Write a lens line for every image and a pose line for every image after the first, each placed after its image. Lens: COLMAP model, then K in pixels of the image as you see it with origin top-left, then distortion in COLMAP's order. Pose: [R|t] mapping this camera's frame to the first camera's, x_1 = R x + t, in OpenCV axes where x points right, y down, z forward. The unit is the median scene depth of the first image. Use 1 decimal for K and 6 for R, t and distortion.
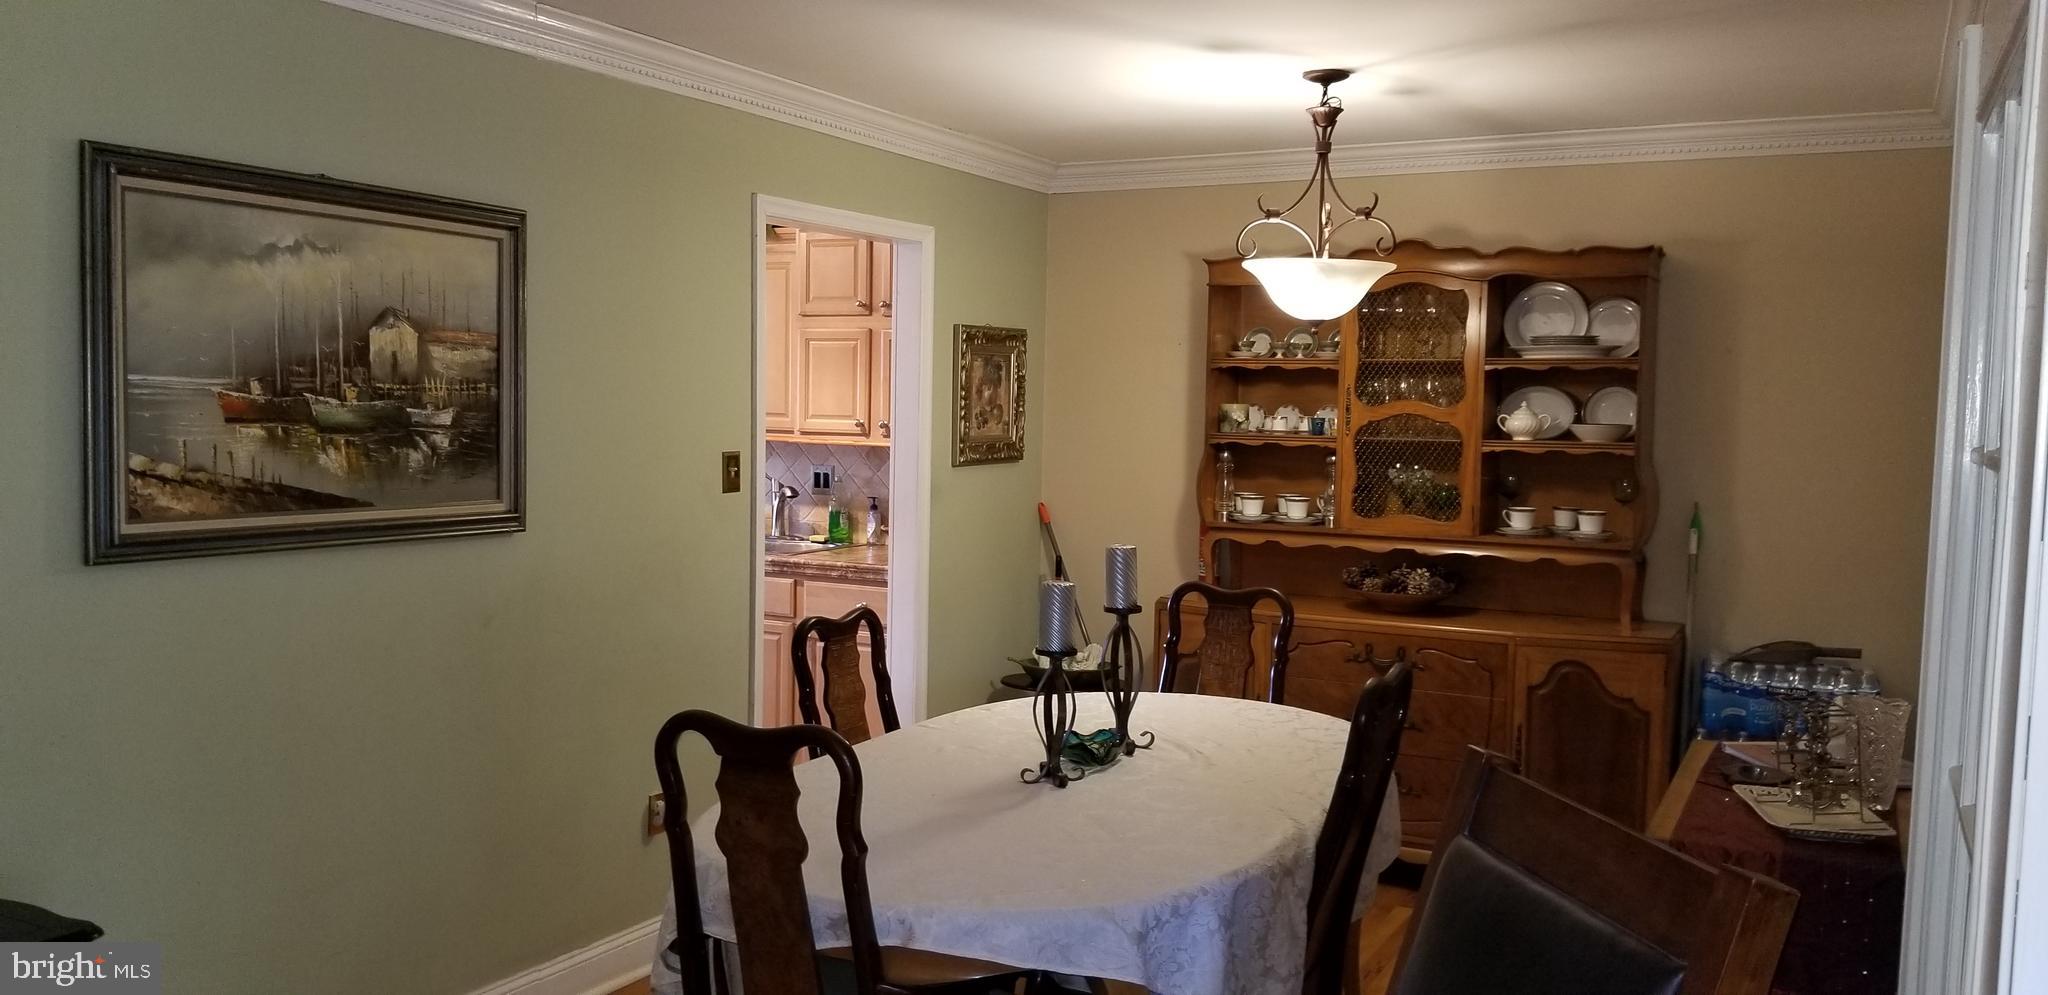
lens RADIAL K [[1590.4, 0, 985.8], [0, 1590.4, 498.0], [0, 0, 1]] dist [0.104554, -0.180526]
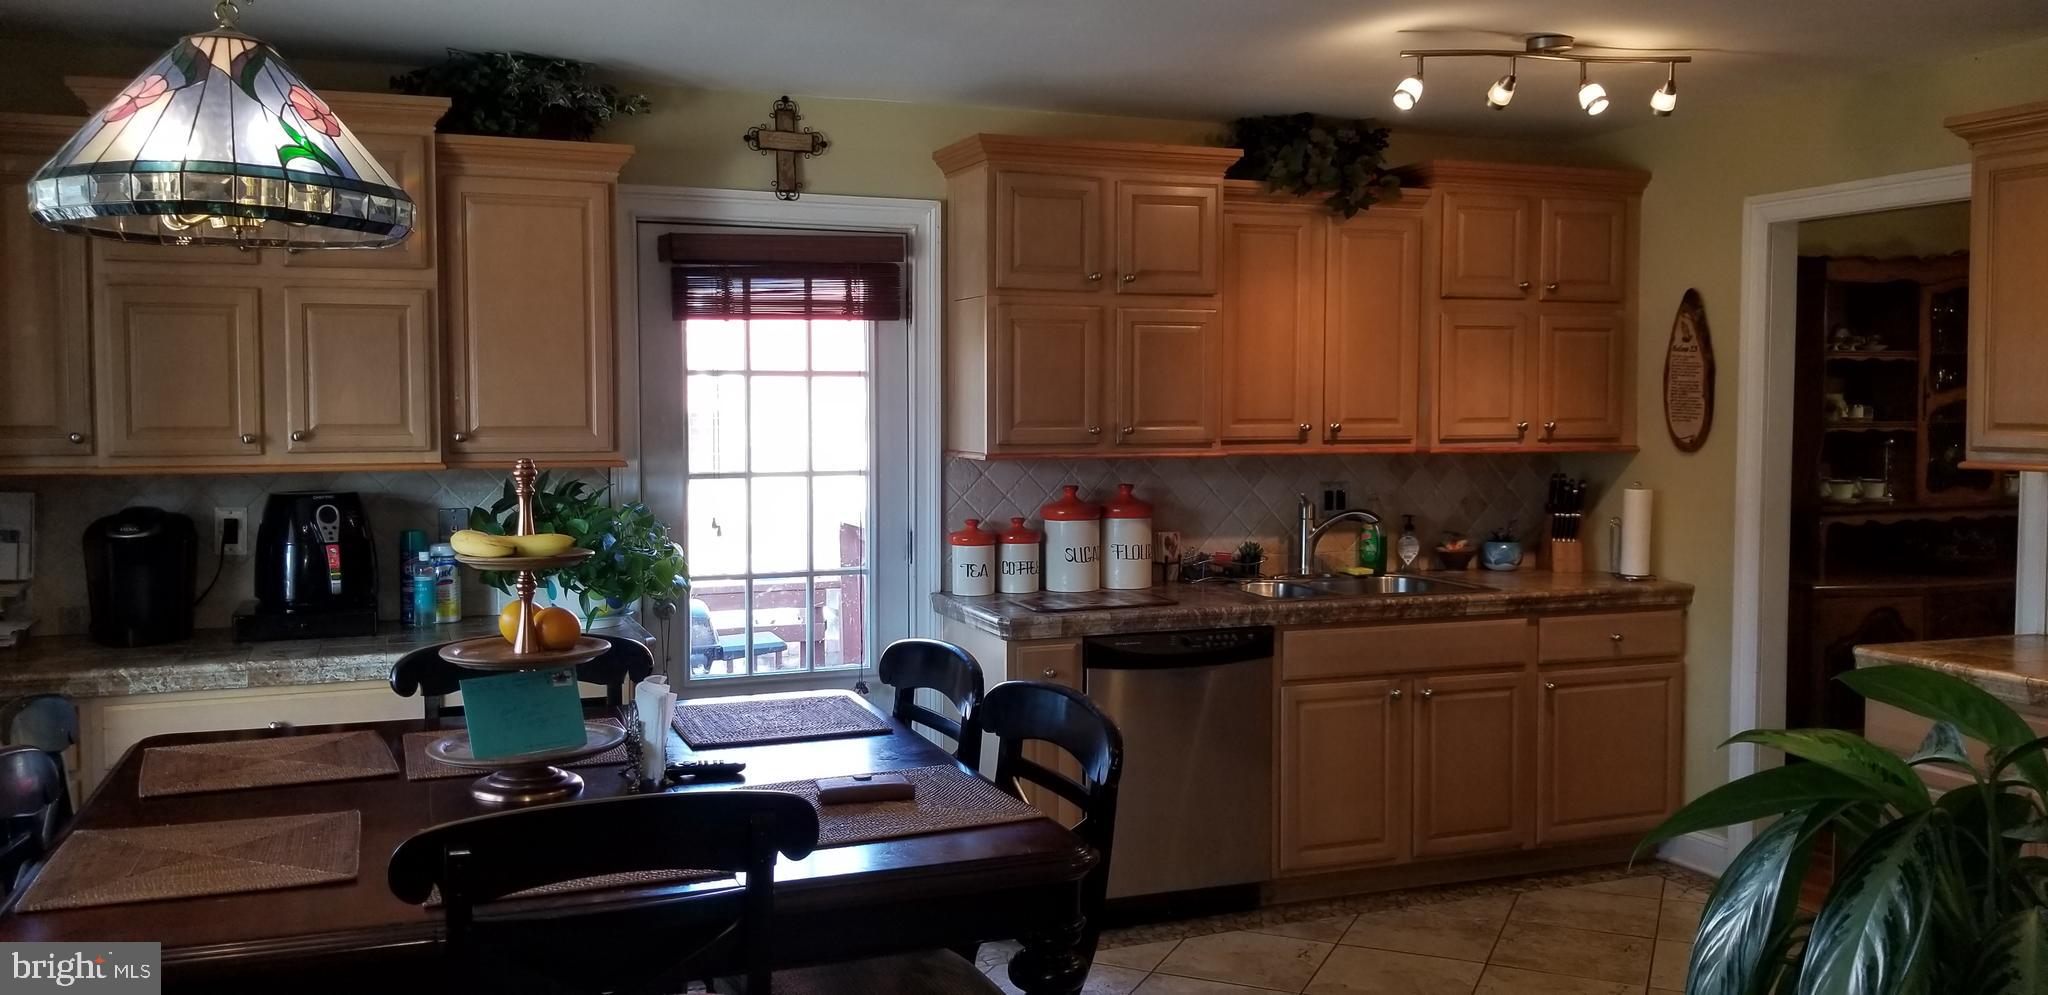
lens RADIAL K [[1590.4, 0, 985.8], [0, 1590.4, 498.0], [0, 0, 1]] dist [0.104554, -0.180526]
pose [[0.601904, -0.068232, 0.795648, -0.623960], [0.057594, 0.997458, 0.041970, -0.040955], [-0.796489, 0.020563, 0.604304, 0.474011]]
